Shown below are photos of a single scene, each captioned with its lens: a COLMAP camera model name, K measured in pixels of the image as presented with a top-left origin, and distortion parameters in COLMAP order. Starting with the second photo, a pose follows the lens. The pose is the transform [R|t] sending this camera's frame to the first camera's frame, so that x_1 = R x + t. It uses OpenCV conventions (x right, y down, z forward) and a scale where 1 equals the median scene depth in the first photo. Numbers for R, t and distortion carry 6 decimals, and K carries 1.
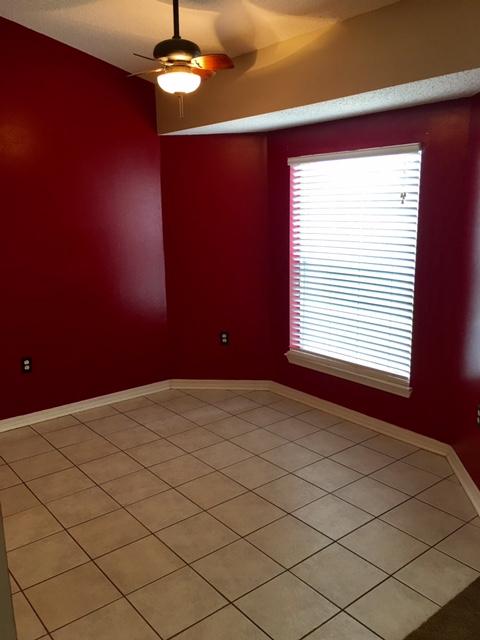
lens RADIAL K [[539.0, 0, 240.0], [0, 539.0, 320.0], [0, 0, 1]] dist [-0.000871, 0.000130]
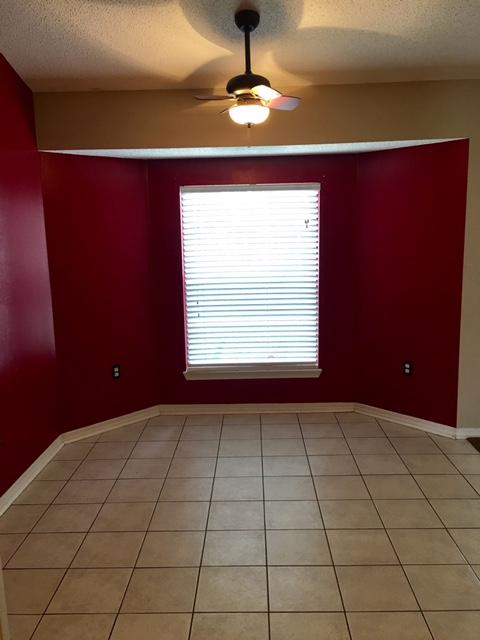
lens RADIAL K [[543.0, 0, 240.1], [0, 543.0, 312.7], [0, 0, 1]] dist [0.090281, -0.134740]
pose [[0.655113, -0.118072, 0.746248, -0.750055], [0.175195, 0.984532, 0.001974, -0.041258], [-0.734938, 0.129446, 0.665665, 0.249680]]
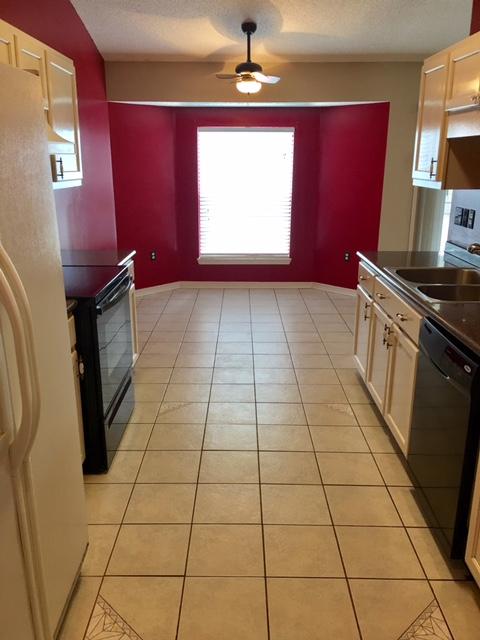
lens RADIAL K [[543.0, 0, 240.1], [0, 543.0, 312.7], [0, 0, 1]] dist [0.090281, -0.134740]
pose [[0.639588, -0.195667, 0.743399, -1.232067], [0.151172, 0.980194, 0.127931, 0.041259], [-0.753707, 0.030558, 0.656500, -0.115599]]
